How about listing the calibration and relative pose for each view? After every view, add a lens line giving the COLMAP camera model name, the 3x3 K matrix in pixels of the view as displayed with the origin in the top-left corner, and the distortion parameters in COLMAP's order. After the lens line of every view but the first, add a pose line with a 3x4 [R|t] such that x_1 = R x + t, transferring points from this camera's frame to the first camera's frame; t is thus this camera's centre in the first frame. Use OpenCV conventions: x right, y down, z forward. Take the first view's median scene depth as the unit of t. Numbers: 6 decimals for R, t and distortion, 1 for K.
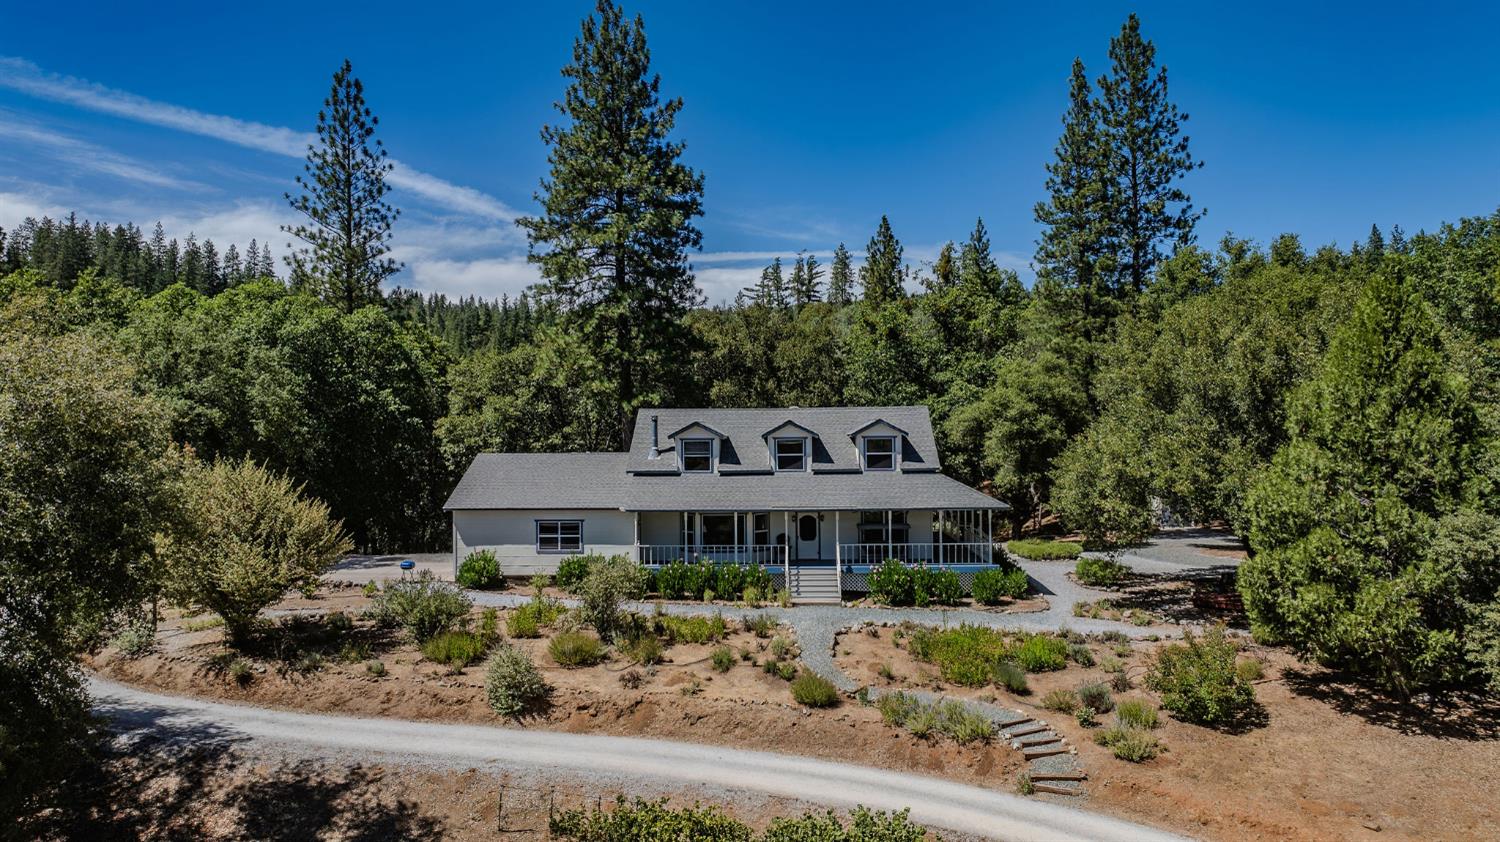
lens RADIAL K [[1051.9, 0, 757.6], [0, 1051.9, 402.8], [0, 0, 1]] dist [-0.009209, -0.006728]
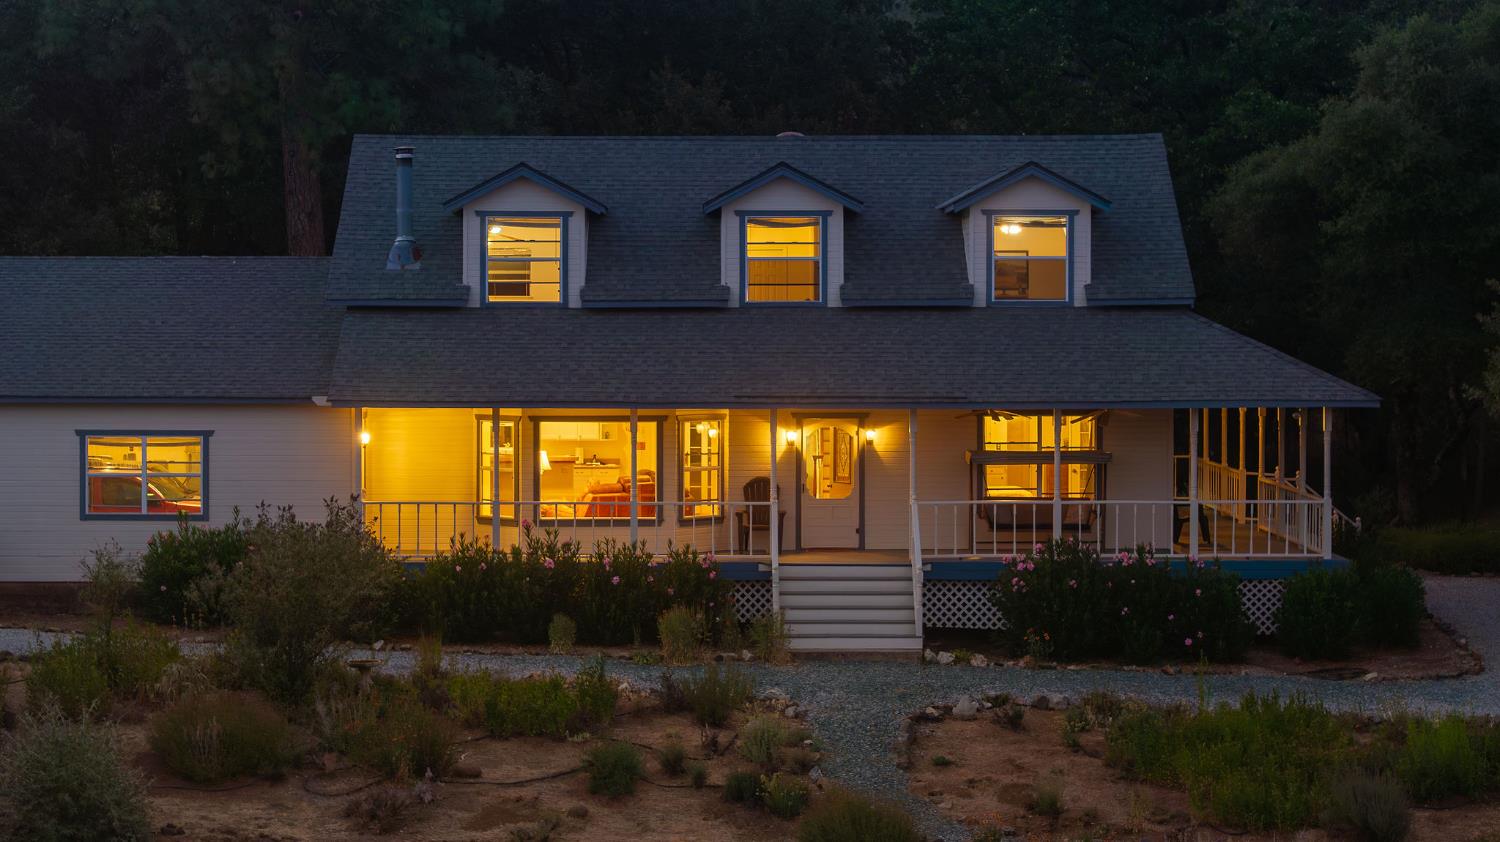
lens RADIAL K [[3271.9, 0, 750.0], [0, 3271.9, 421.0], [0, 0, 1]] dist [-0.036537, -0.070146]
pose [[0.999229, 0.006568, 0.038707, -0.023587], [-0.009123, 0.997763, 0.066228, 0.031346], [-0.038185, -0.066530, 0.997053, -0.123374]]
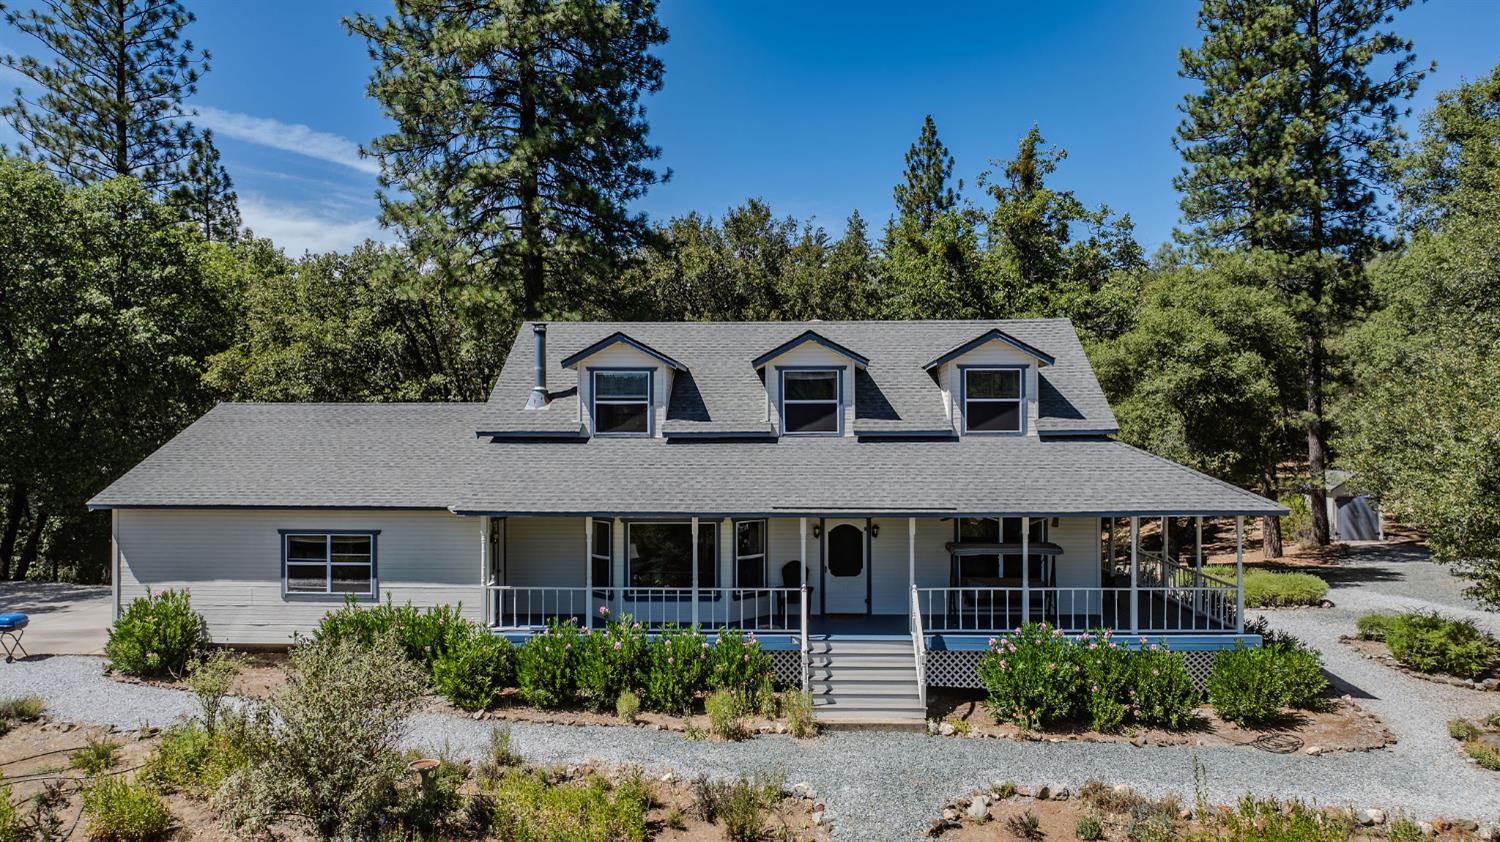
lens RADIAL K [[1101.6, 0, 729.6], [0, 1101.6, 450.1], [0, 0, 1]] dist [-0.008638, -0.001906]
pose [[0.999616, 0.006603, -0.026906, 0.007334], [-0.005344, 0.998900, 0.046592, 0.049404], [0.027184, -0.046430, 0.998552, 0.494402]]
